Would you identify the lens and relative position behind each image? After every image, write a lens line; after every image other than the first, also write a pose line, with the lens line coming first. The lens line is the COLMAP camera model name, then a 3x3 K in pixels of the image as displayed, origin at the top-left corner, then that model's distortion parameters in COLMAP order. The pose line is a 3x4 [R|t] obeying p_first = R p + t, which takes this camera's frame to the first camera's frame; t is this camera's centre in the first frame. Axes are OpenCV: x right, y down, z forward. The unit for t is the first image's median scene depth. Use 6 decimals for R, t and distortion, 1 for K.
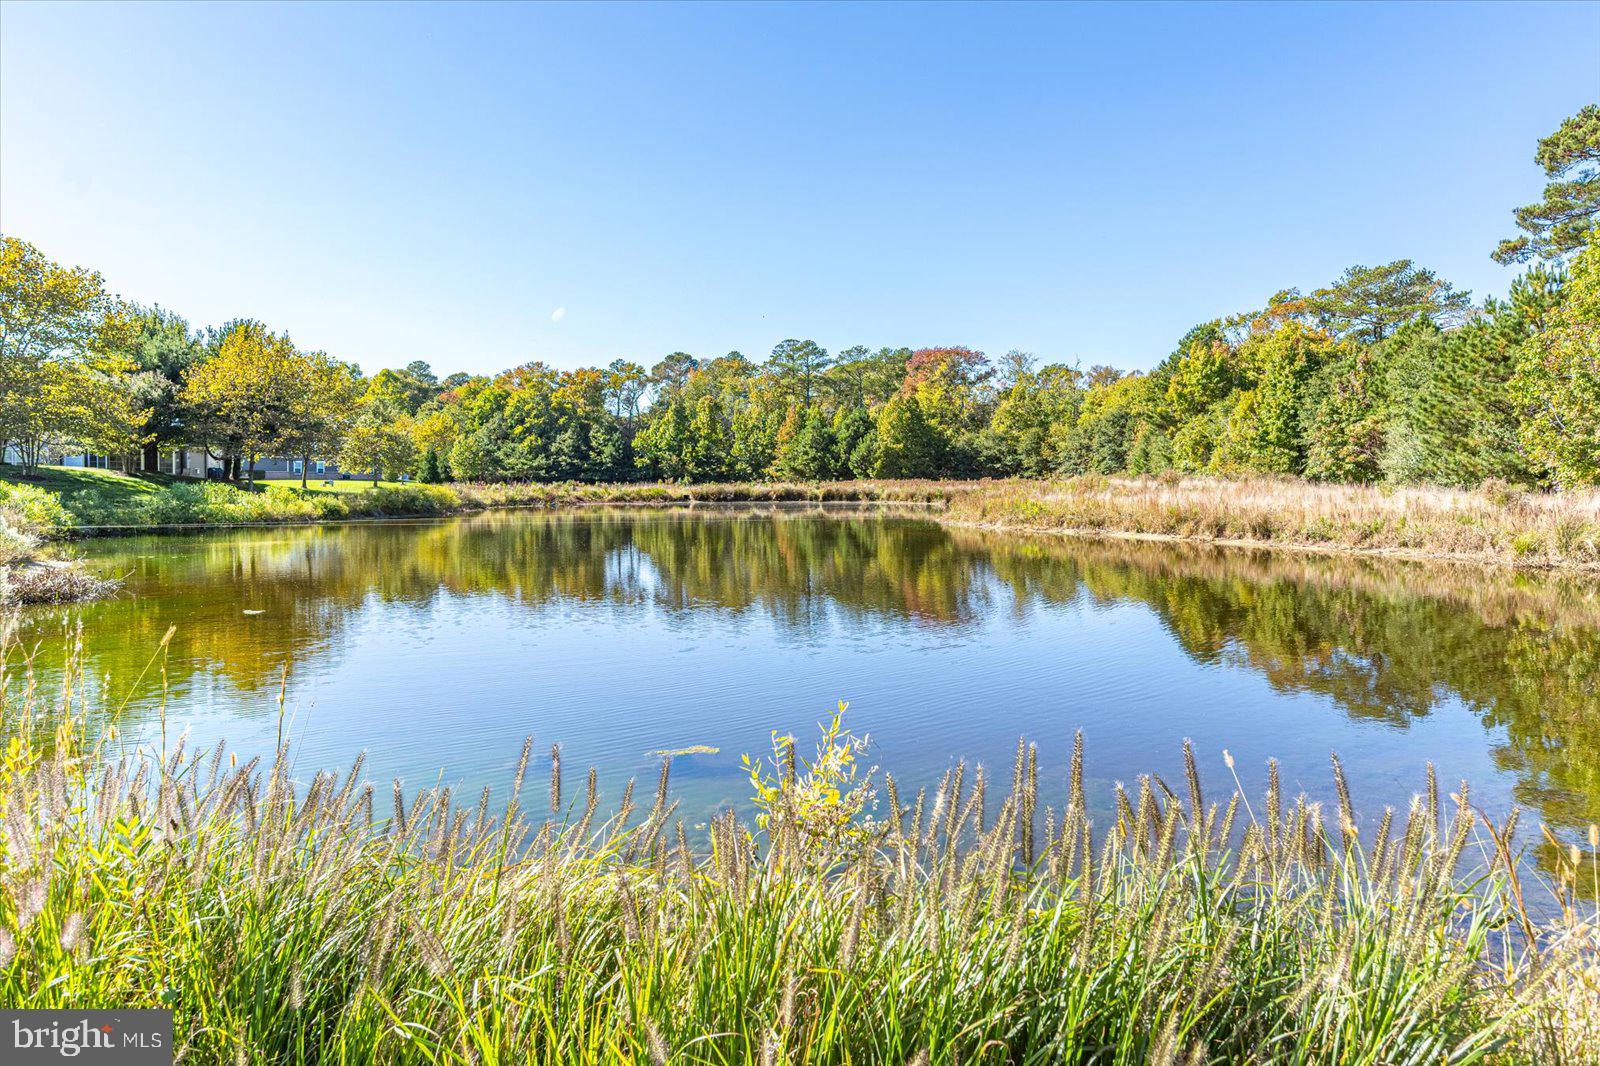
lens RADIAL K [[1037.9, 0, 798.9], [0, 1037.9, 531.6], [0, 0, 1]] dist [0.036815, -0.000056]
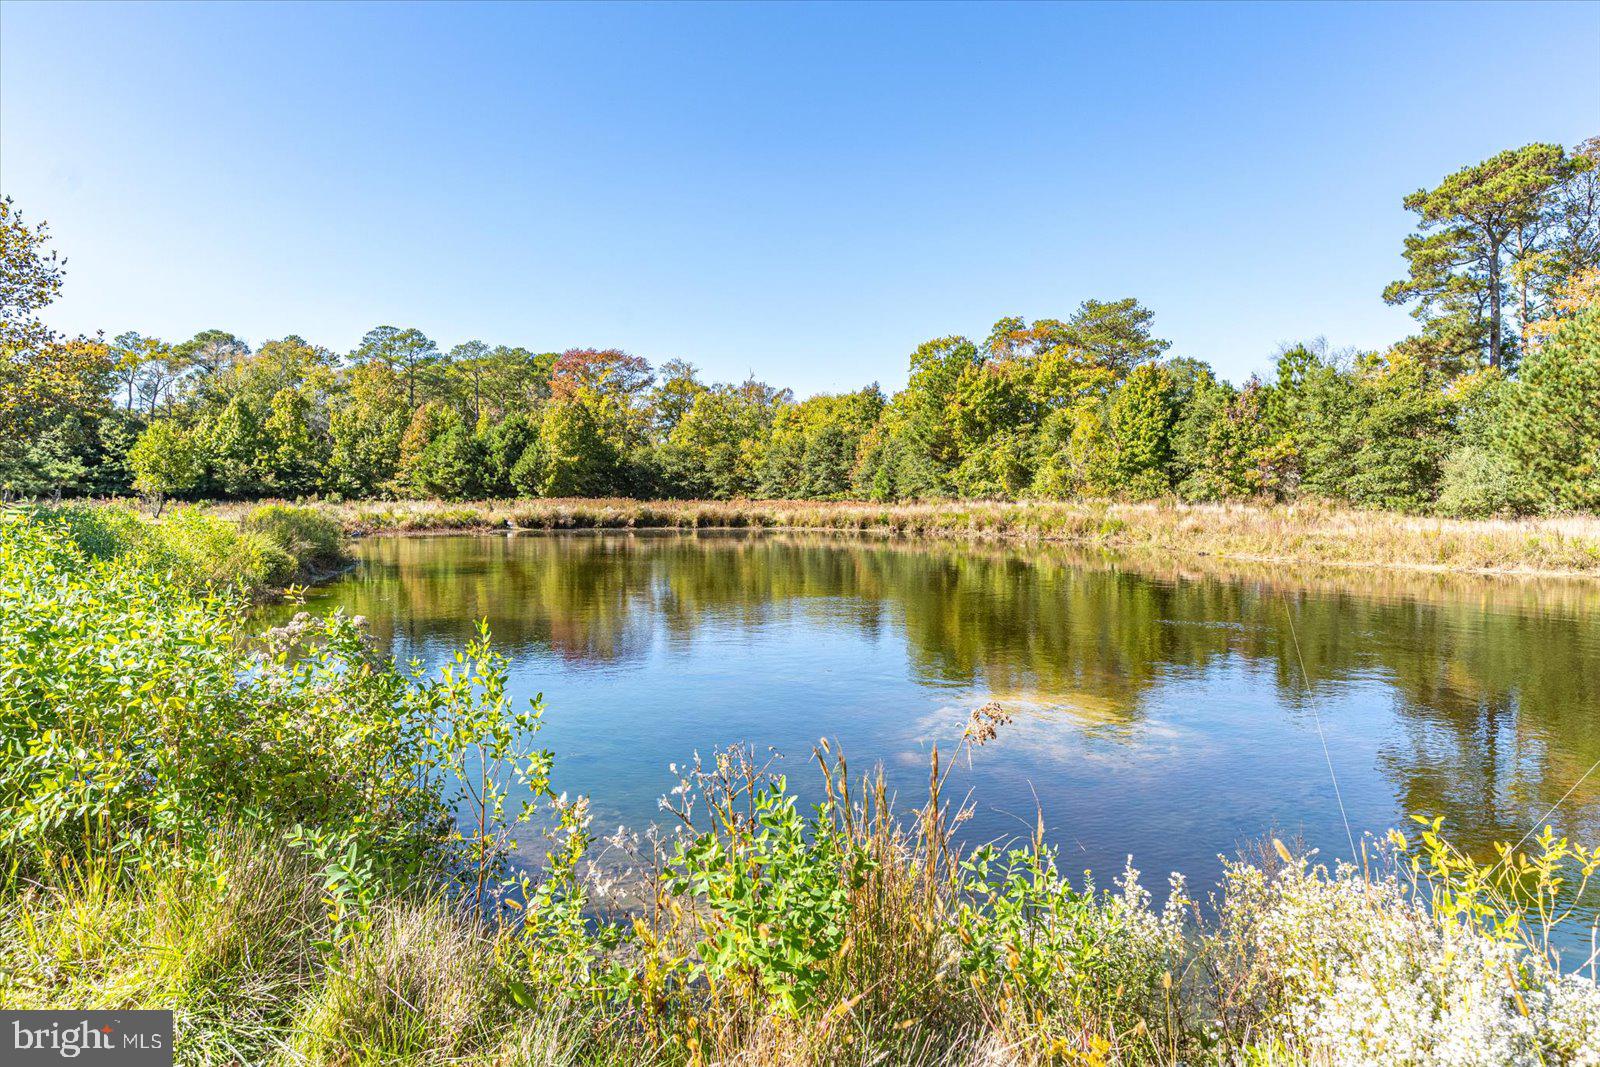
lens RADIAL K [[1037.9, 0, 798.2], [0, 1037.9, 534.2], [0, 0, 1]] dist [0.036815, -0.000056]
pose [[0.877366, -0.010027, 0.479717, -0.152817], [0.016988, 0.999804, -0.010173, -0.008100], [-0.479520, 0.017075, 0.877365, 0.151984]]
